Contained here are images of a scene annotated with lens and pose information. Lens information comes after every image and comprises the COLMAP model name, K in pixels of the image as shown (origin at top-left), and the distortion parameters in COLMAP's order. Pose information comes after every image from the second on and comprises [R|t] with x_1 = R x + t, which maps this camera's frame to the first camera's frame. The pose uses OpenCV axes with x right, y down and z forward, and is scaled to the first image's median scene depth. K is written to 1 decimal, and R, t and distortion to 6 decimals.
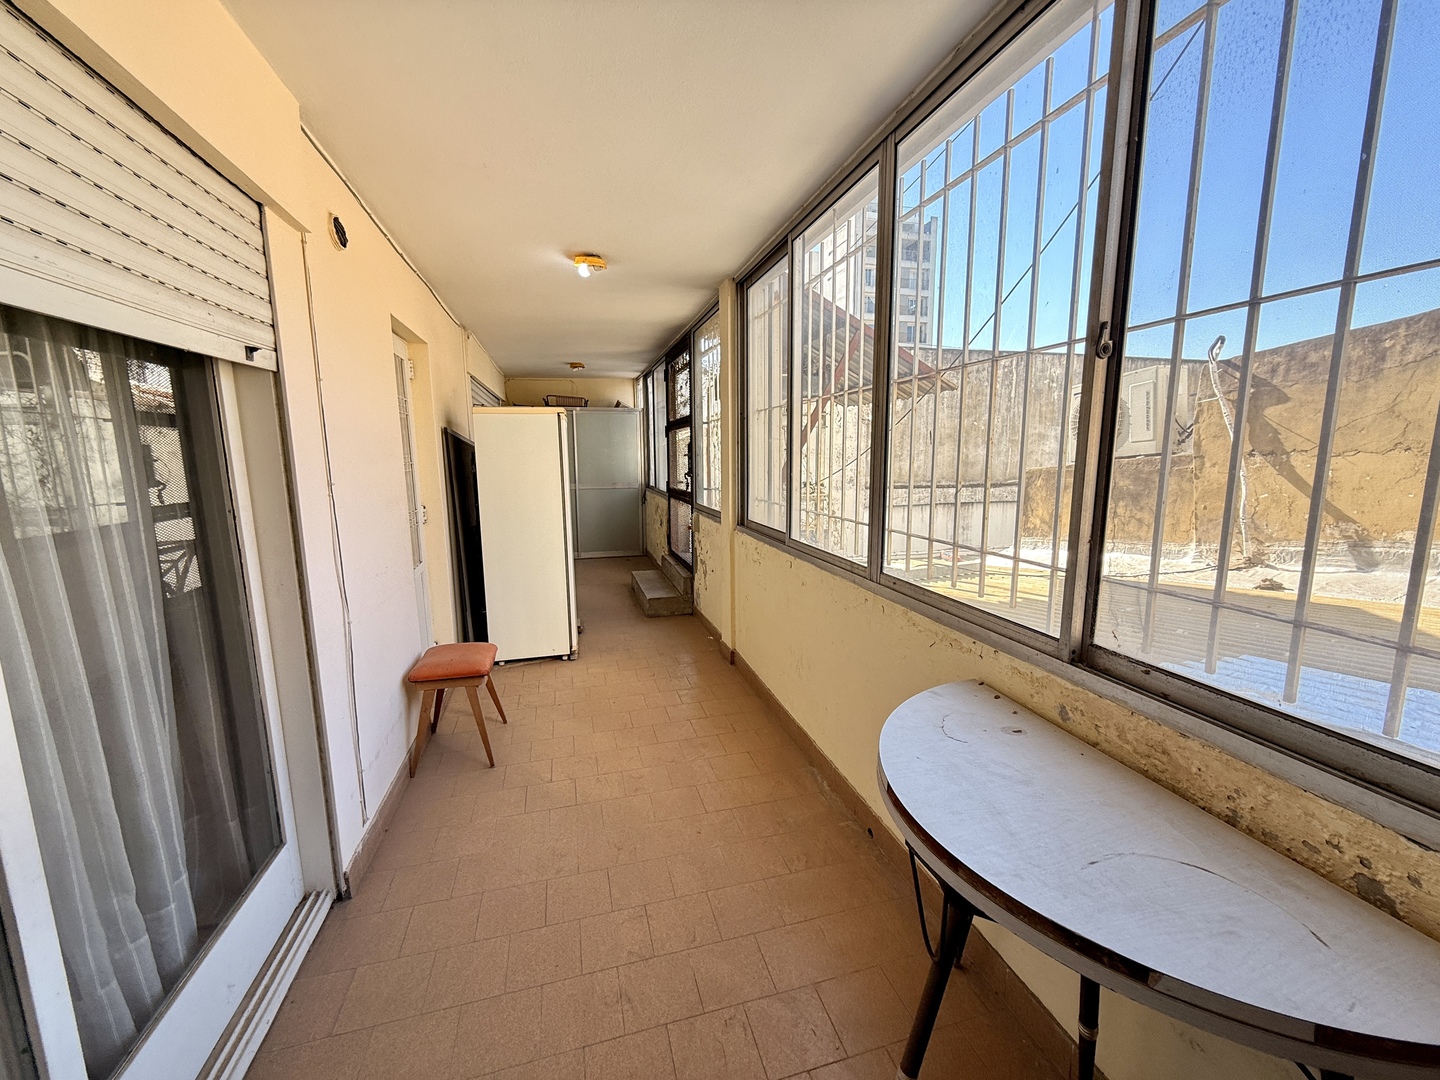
lens RADIAL K [[575.1, 0, 720.0], [0, 575.1, 540.0], [0, 0, 1]] dist [0.000170, -0.000008]
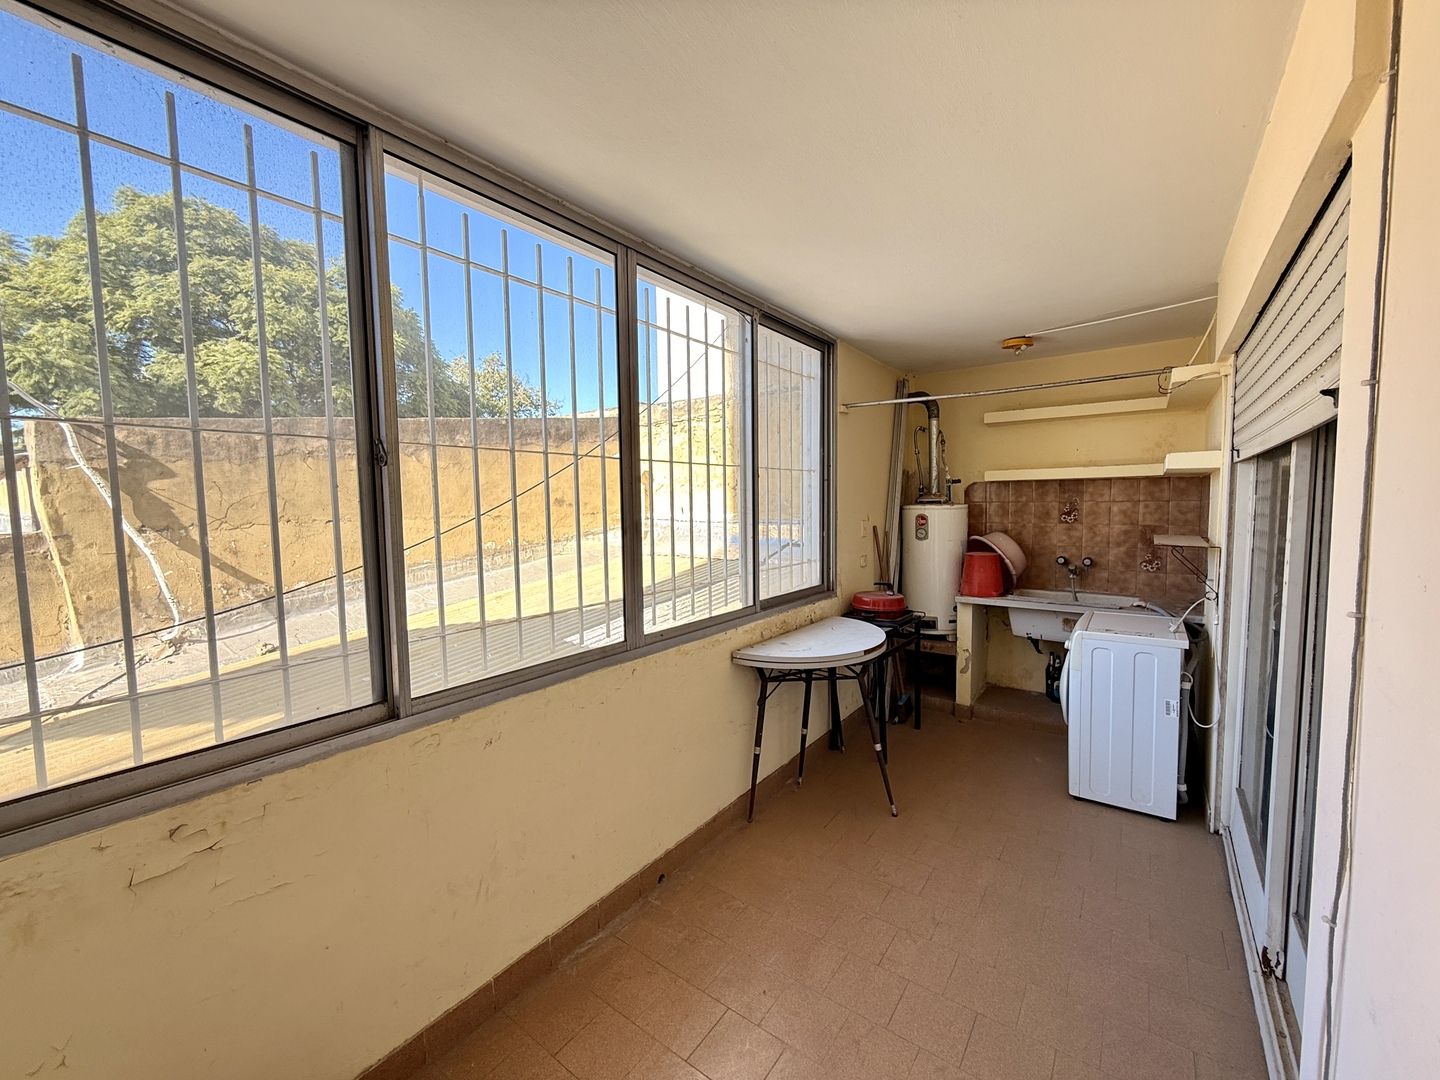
lens RADIAL K [[575.1, 0, 720.0], [0, 575.1, 540.0], [0, 0, 1]] dist [0.000170, -0.000008]
pose [[-0.585960, -0.024044, 0.809983, -0.382966], [0.154686, 0.977860, 0.140931, -0.131682], [-0.795439, 0.207873, -0.569267, 0.862997]]
